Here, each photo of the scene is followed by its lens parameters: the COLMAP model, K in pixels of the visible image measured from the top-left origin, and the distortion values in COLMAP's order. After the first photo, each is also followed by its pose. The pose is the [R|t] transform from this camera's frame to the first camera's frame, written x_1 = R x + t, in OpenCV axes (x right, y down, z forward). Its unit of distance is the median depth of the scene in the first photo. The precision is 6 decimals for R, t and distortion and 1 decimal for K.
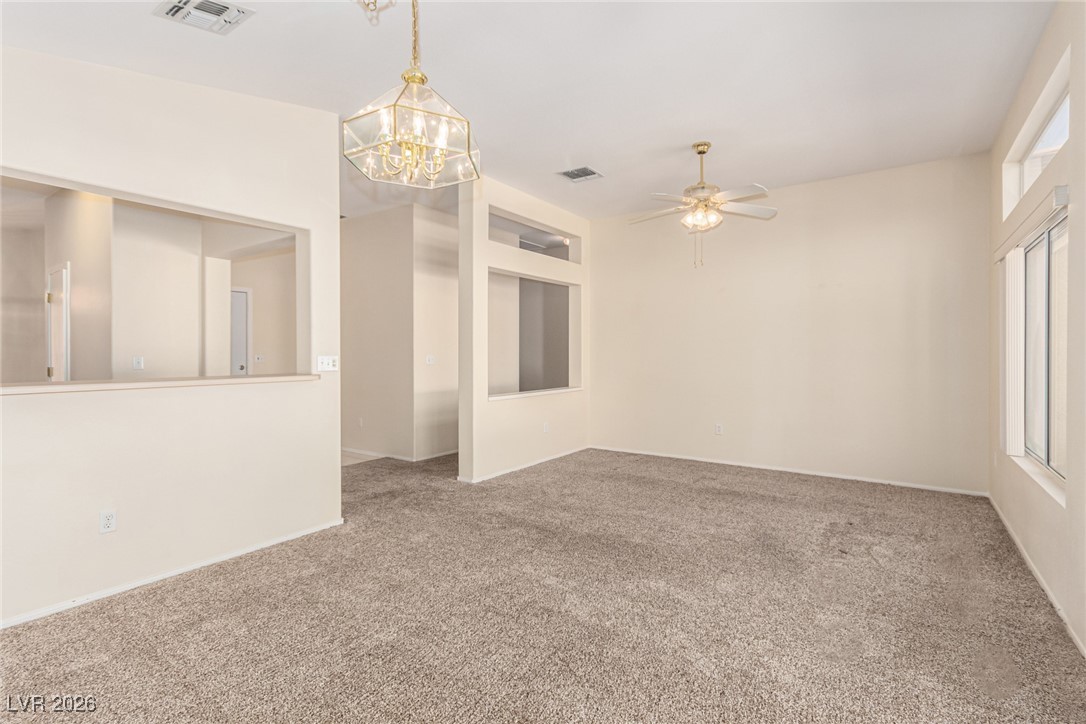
lens RADIAL K [[506.7, 0, 553.2], [0, 506.7, 354.1], [0, 0, 1]] dist [-0.001733, 0.000366]
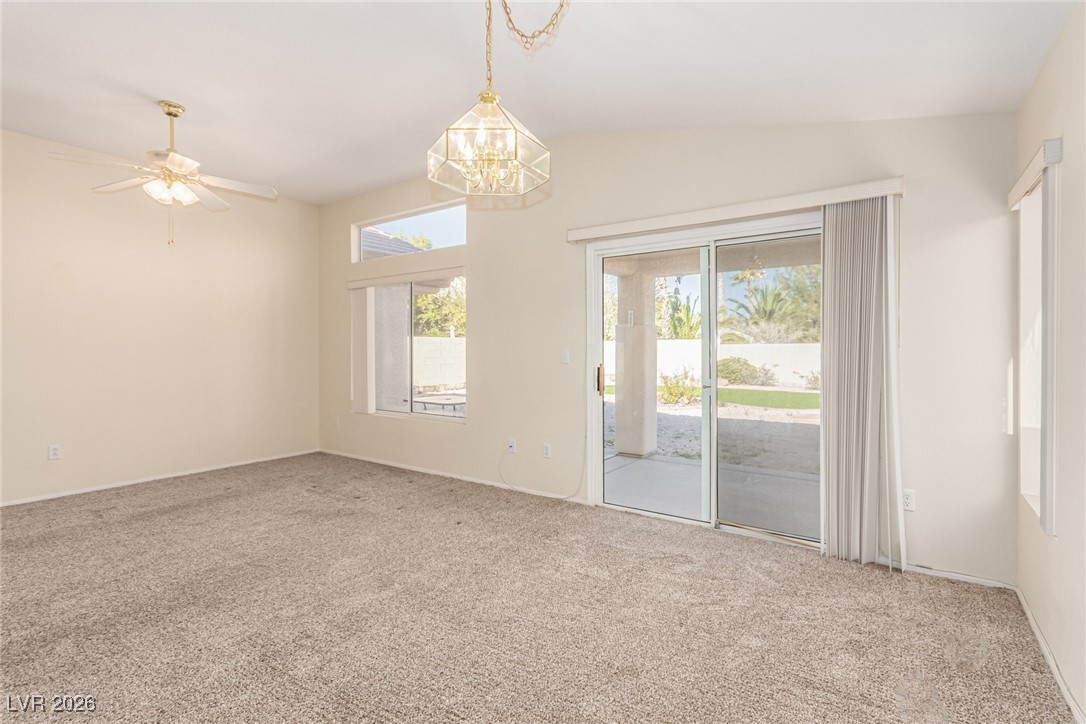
lens RADIAL K [[506.7, 0, 553.2], [0, 506.7, 354.1], [0, 0, 1]] dist [-0.001733, 0.000366]
pose [[-0.004088, -0.010066, 0.999941, -0.663024], [0.007259, 0.999923, 0.010096, 0.002103], [-0.999965, 0.007300, -0.004014, 0.424246]]
